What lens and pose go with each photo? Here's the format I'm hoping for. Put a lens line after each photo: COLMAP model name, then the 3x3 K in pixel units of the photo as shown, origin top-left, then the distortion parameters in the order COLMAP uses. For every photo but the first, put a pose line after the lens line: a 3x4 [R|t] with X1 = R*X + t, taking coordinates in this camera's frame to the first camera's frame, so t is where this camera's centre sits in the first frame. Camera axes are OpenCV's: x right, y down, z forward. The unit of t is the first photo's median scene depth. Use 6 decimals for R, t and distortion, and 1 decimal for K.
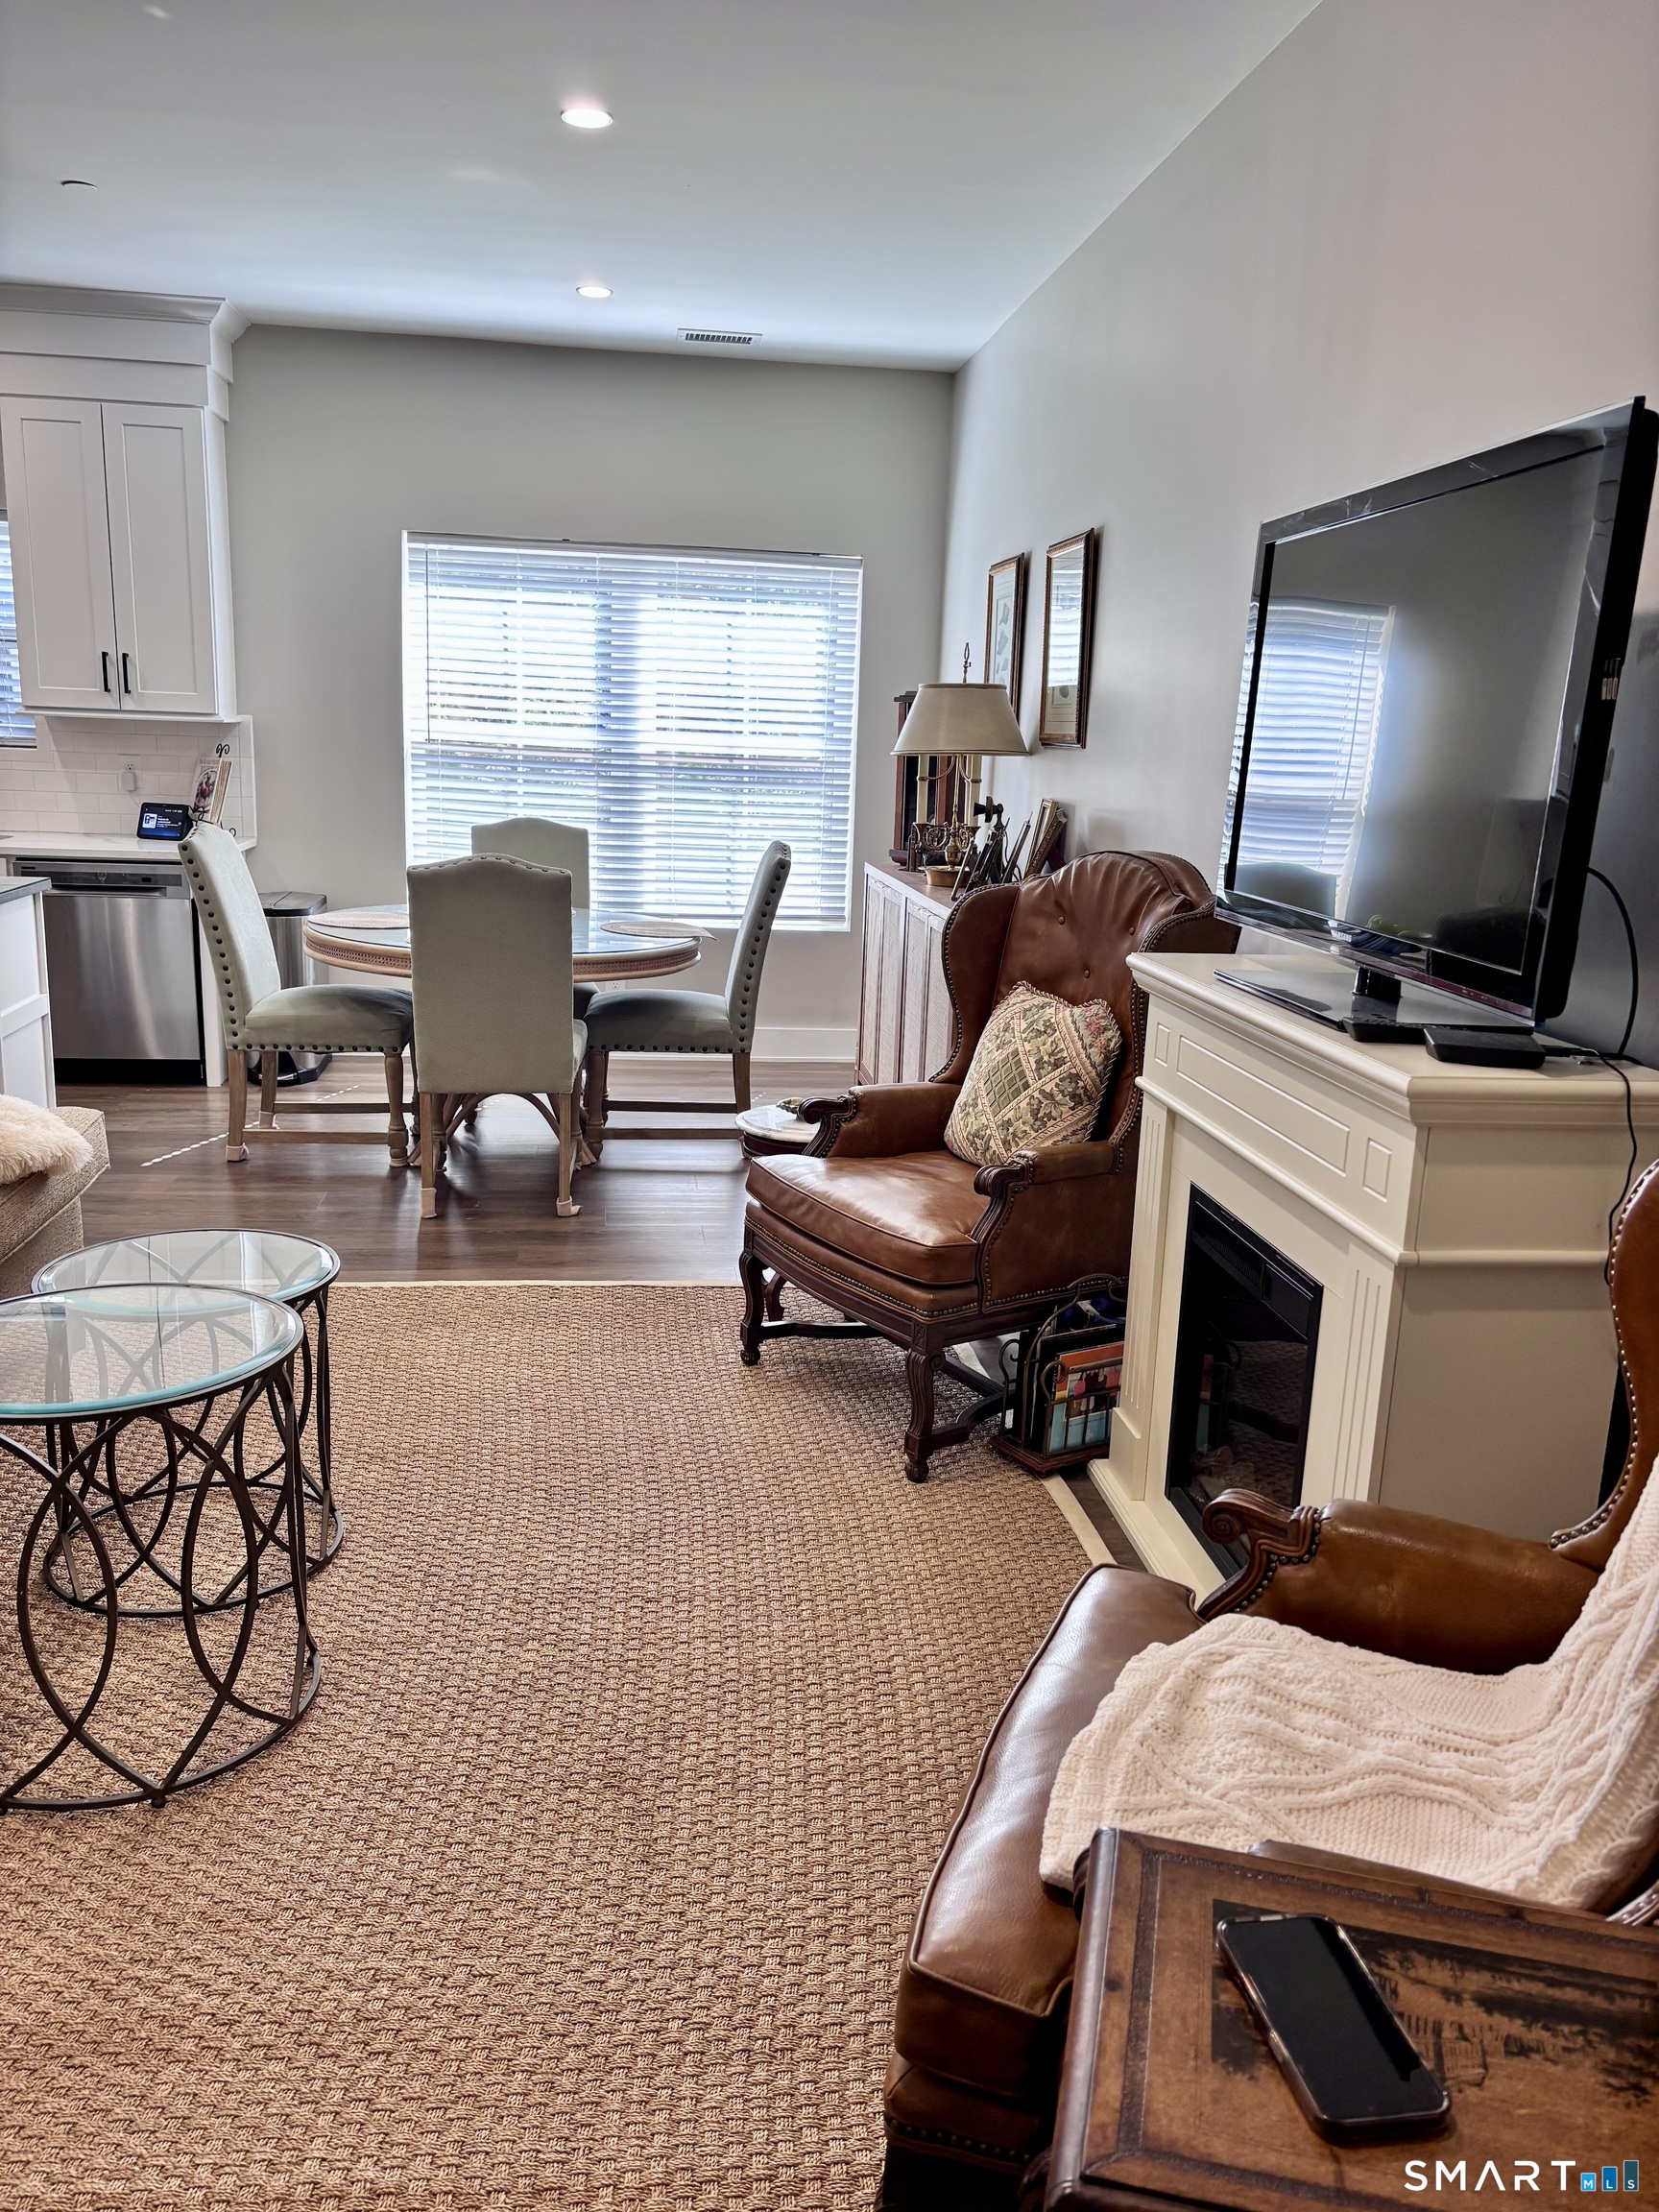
lens RADIAL K [[1666.4, 0, 824.0], [0, 1666.4, 1113.0], [0, 0, 1]] dist [0.024569, 0.000675]
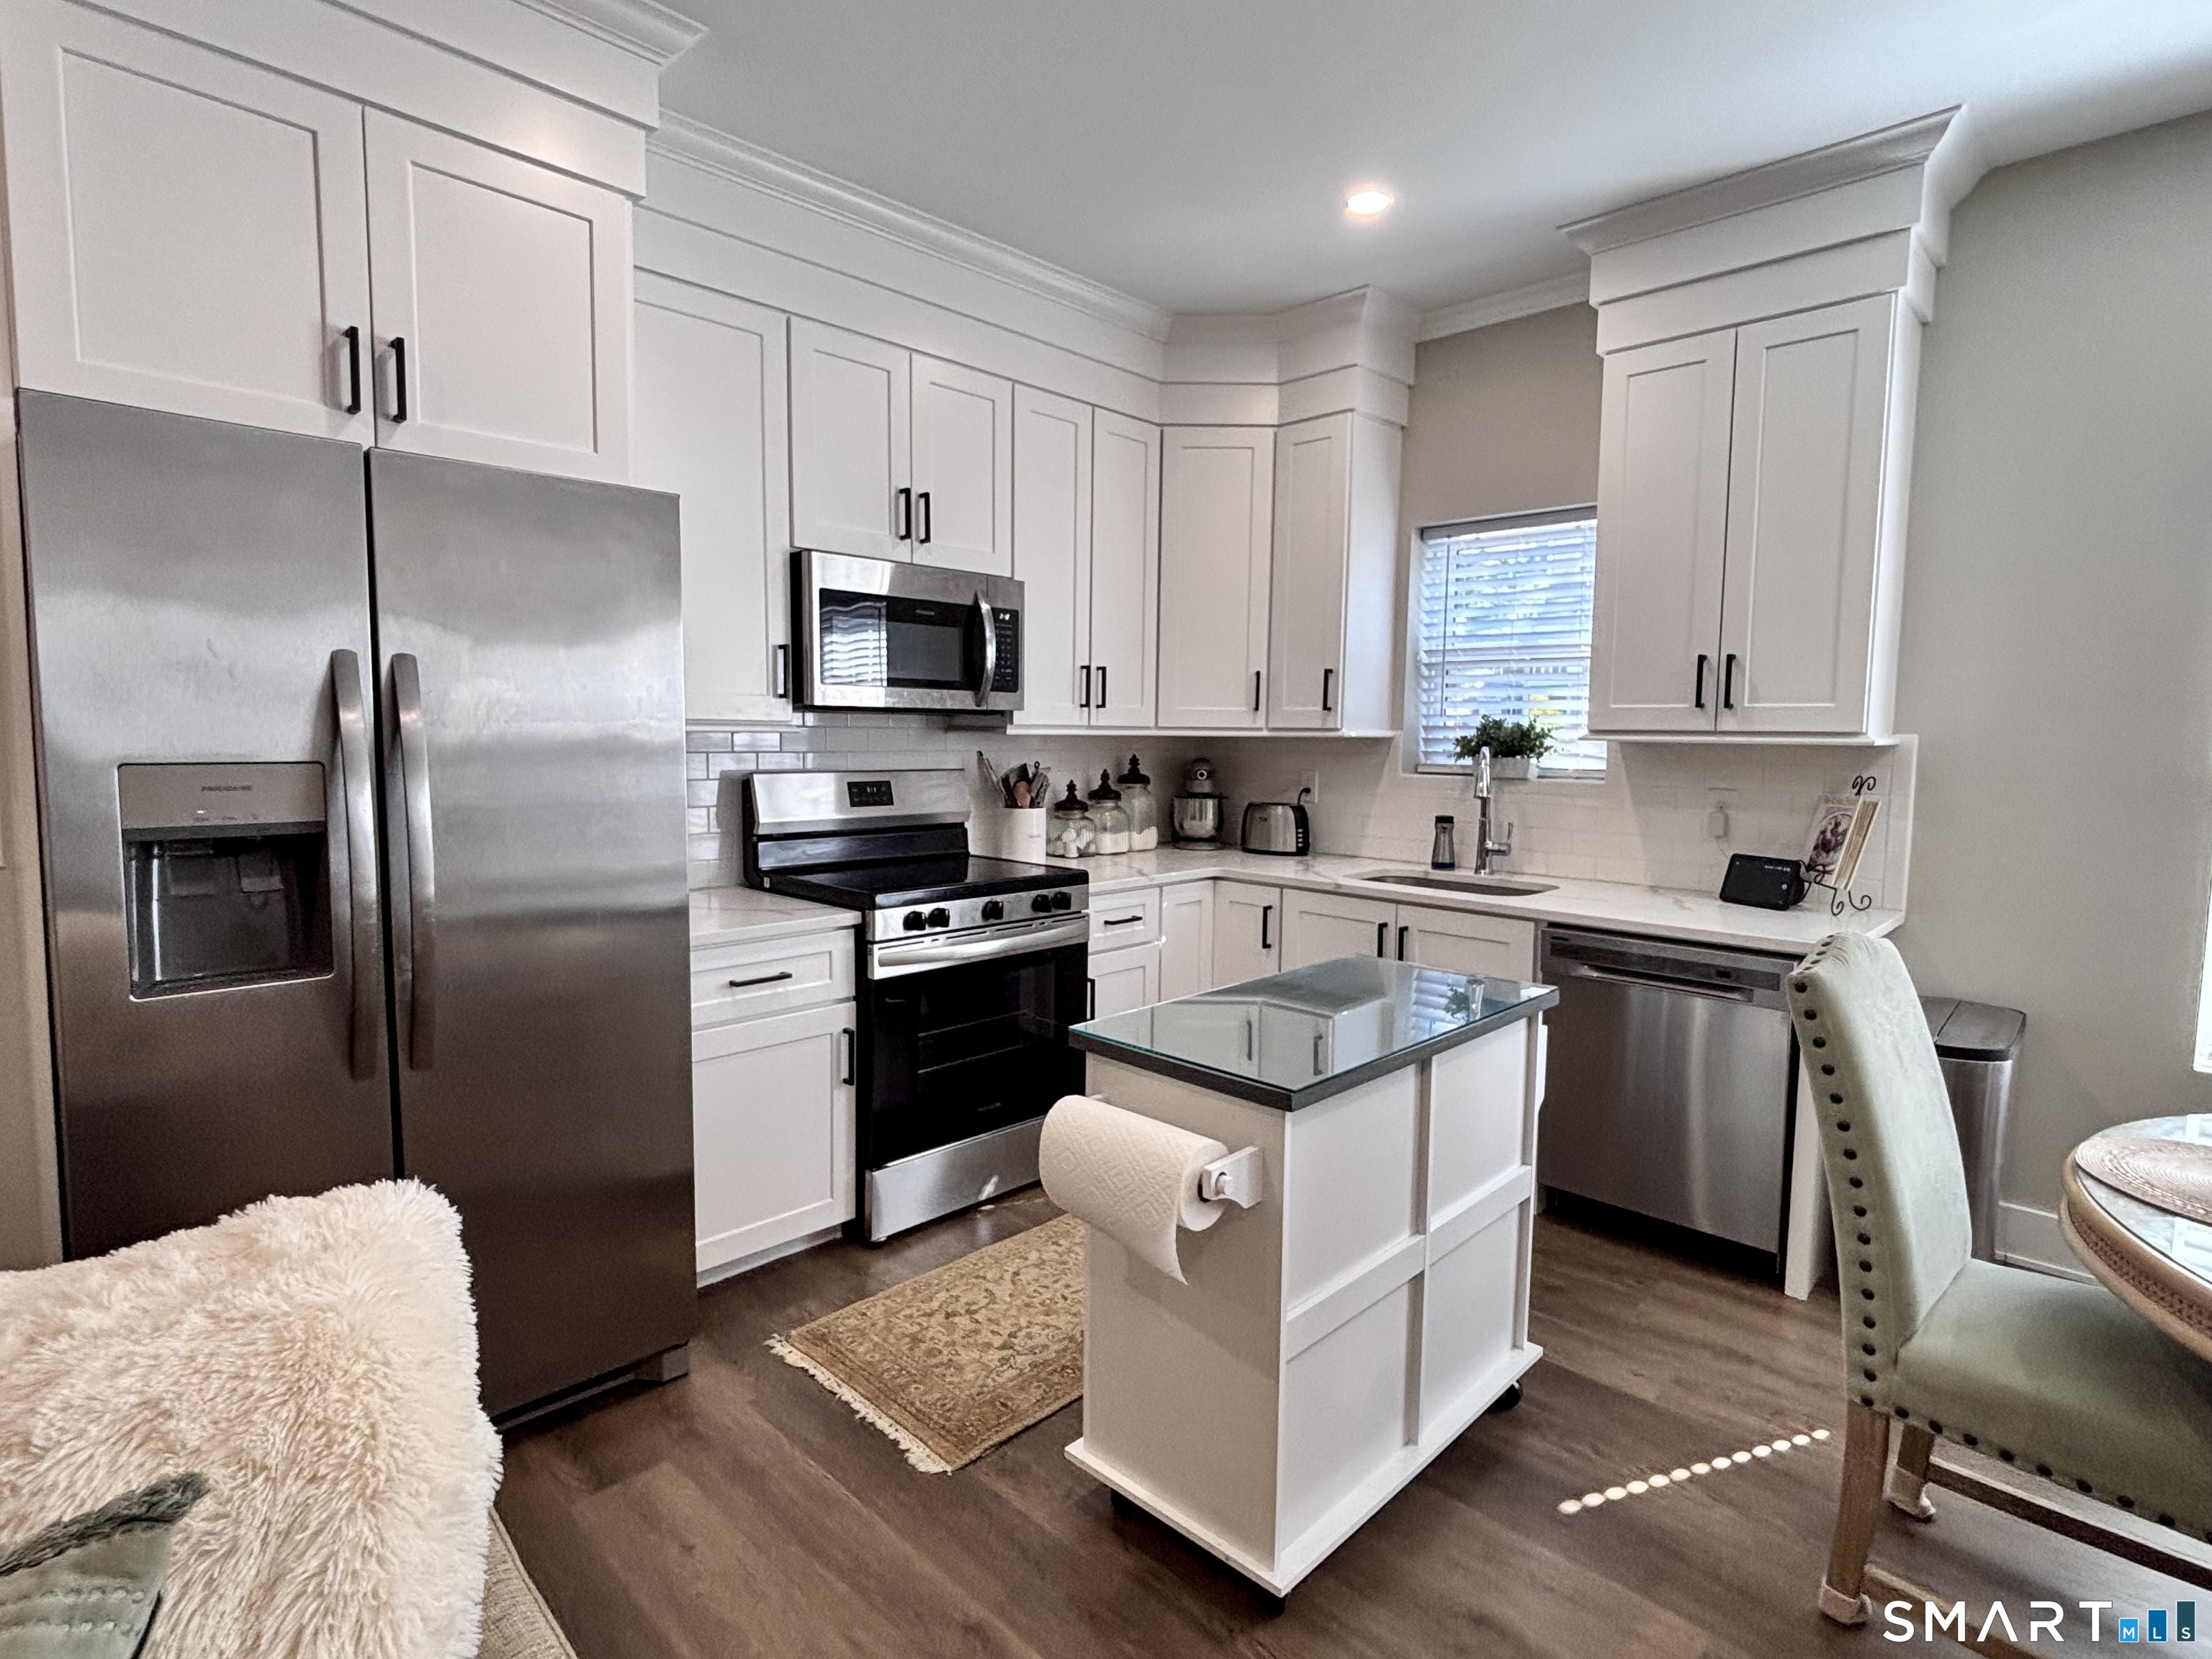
lens RADIAL K [[1143.7, 0, 1109.9], [0, 1143.7, 817.1], [0, 0, 1]] dist [-0.000566, 0.002206]
pose [[0.631897, 0.033749, -0.774318, -0.198424], [-0.165304, 0.981933, -0.092102, -0.113771], [0.757220, 0.186196, 0.626059, 0.492466]]
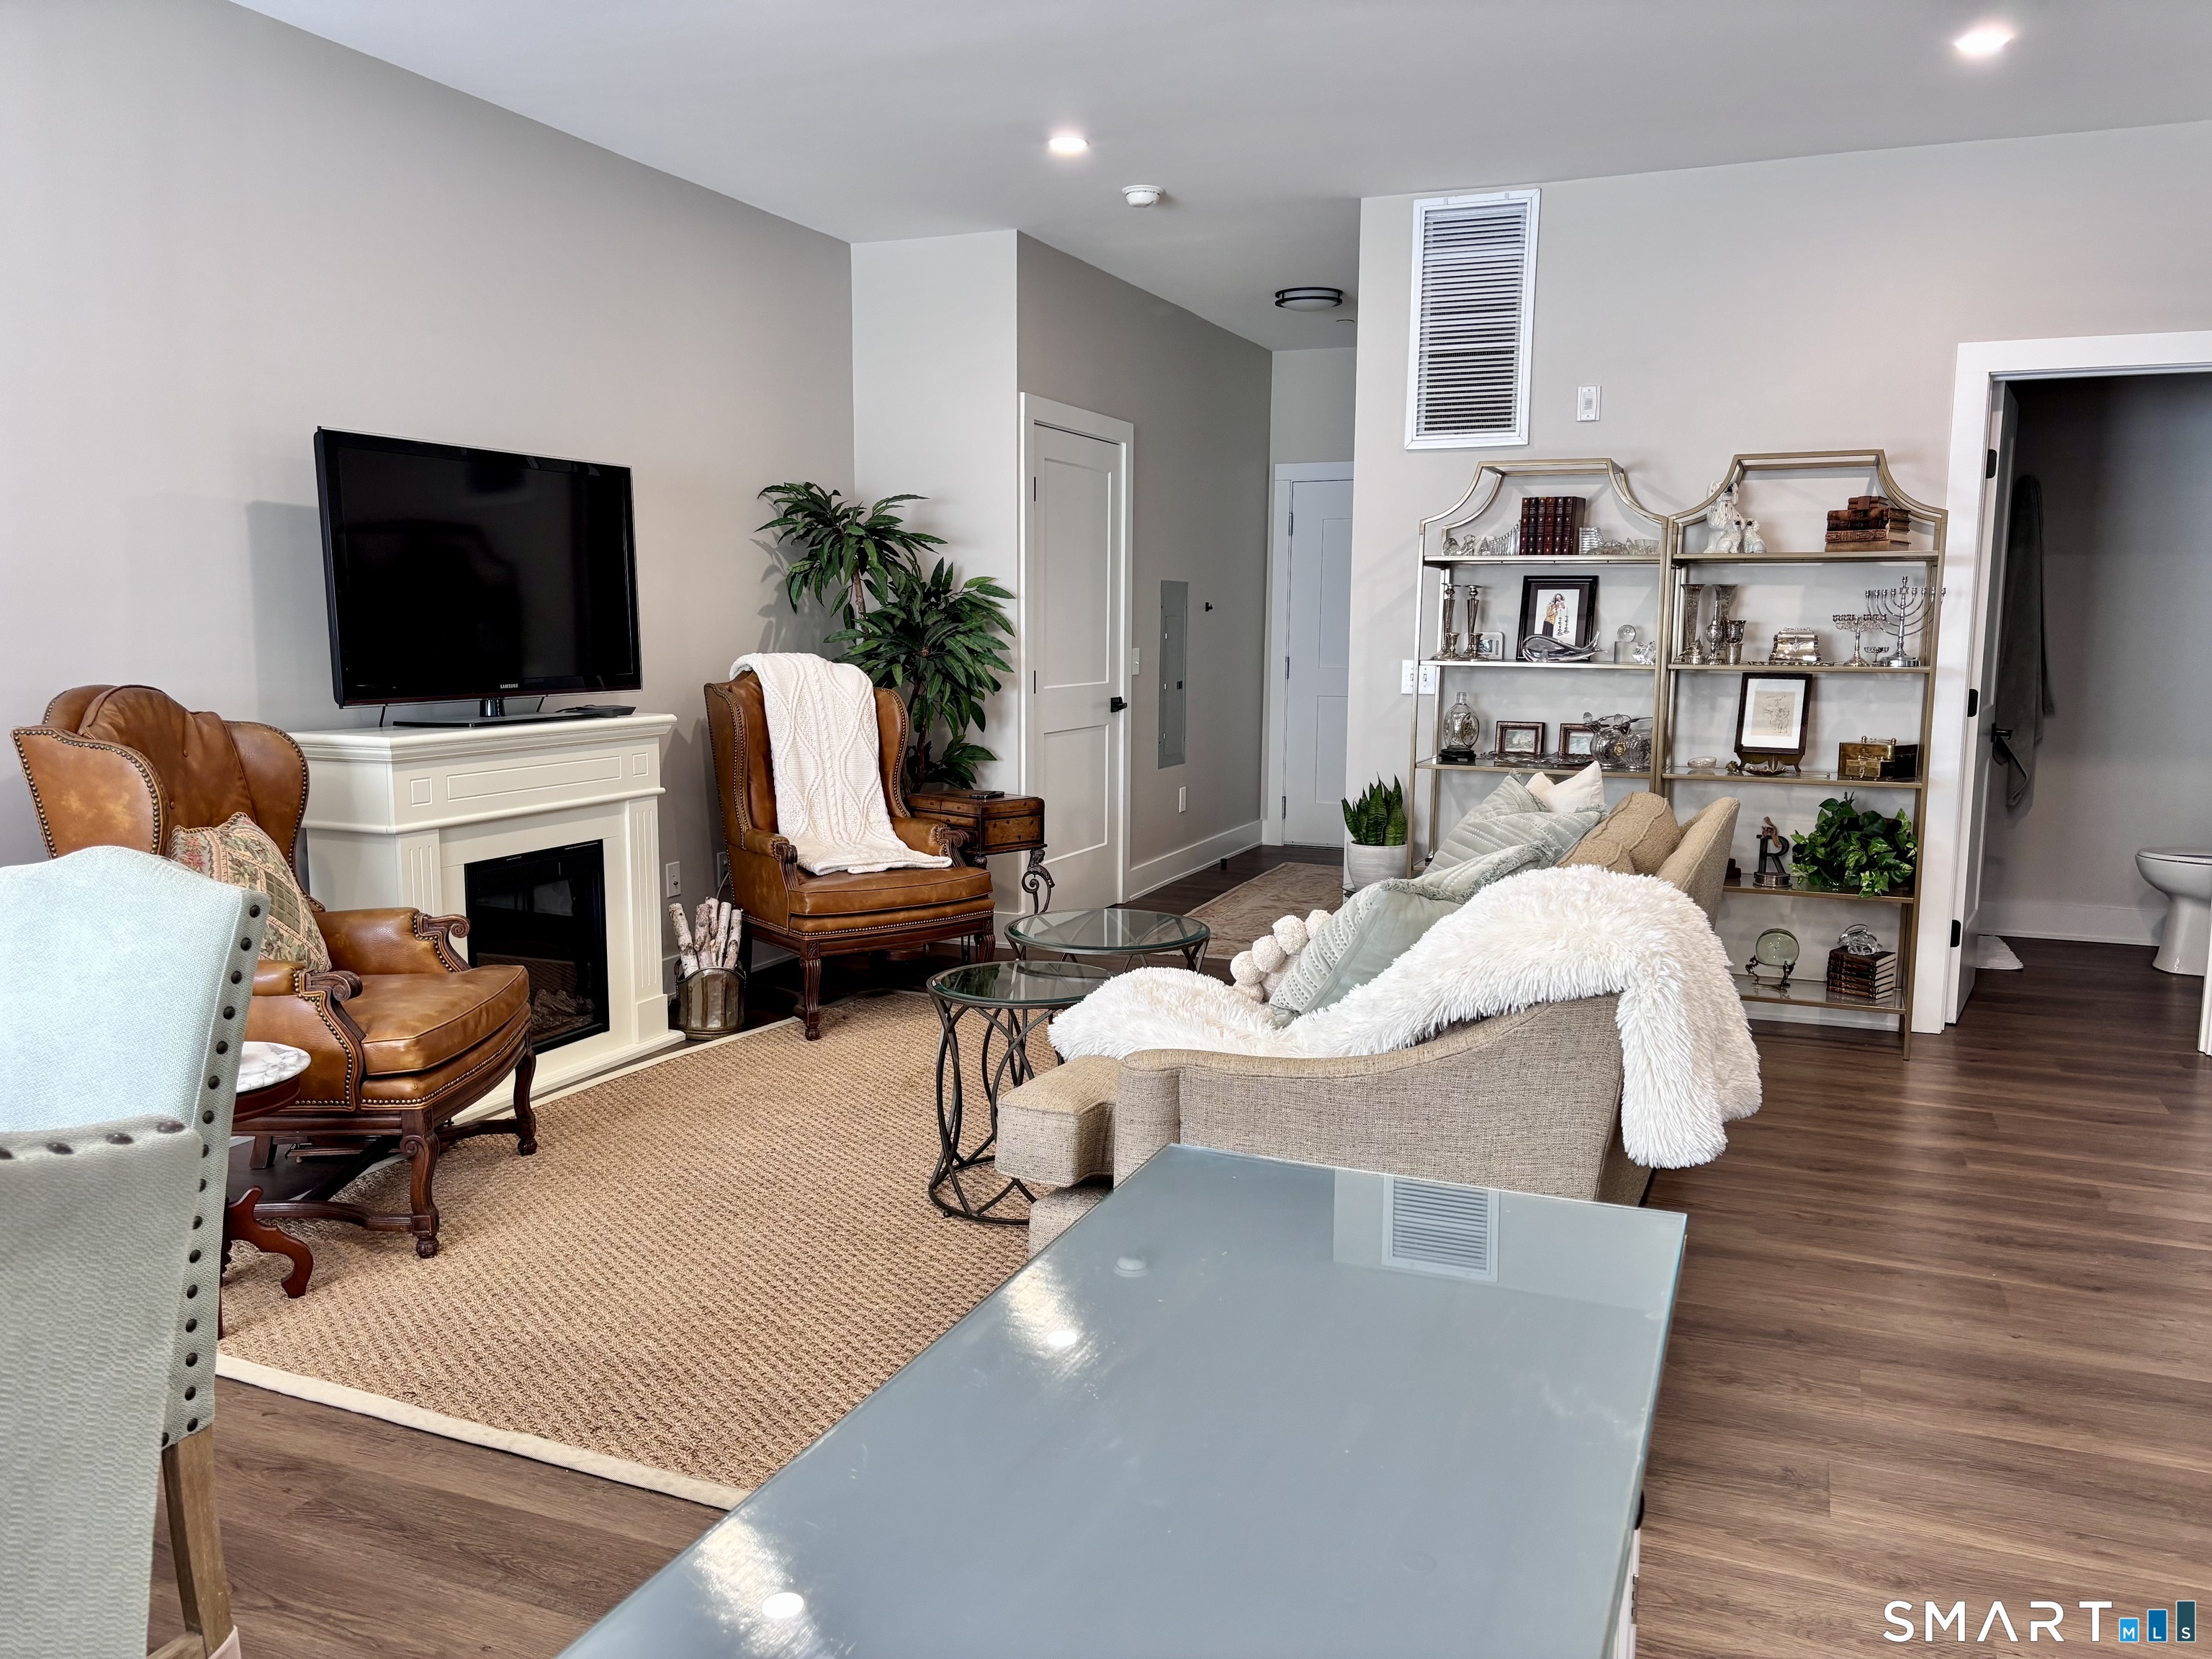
lens RADIAL K [[1666.4, 0, 1109.5], [0, 1666.4, 828.4], [0, 0, 1]] dist [0.024569, 0.000675]
pose [[-0.870345, -0.102466, 0.481663, -0.476813], [0.072315, 0.940914, 0.330835, -0.210147], [-0.487103, 0.322772, -0.811510, 0.889324]]
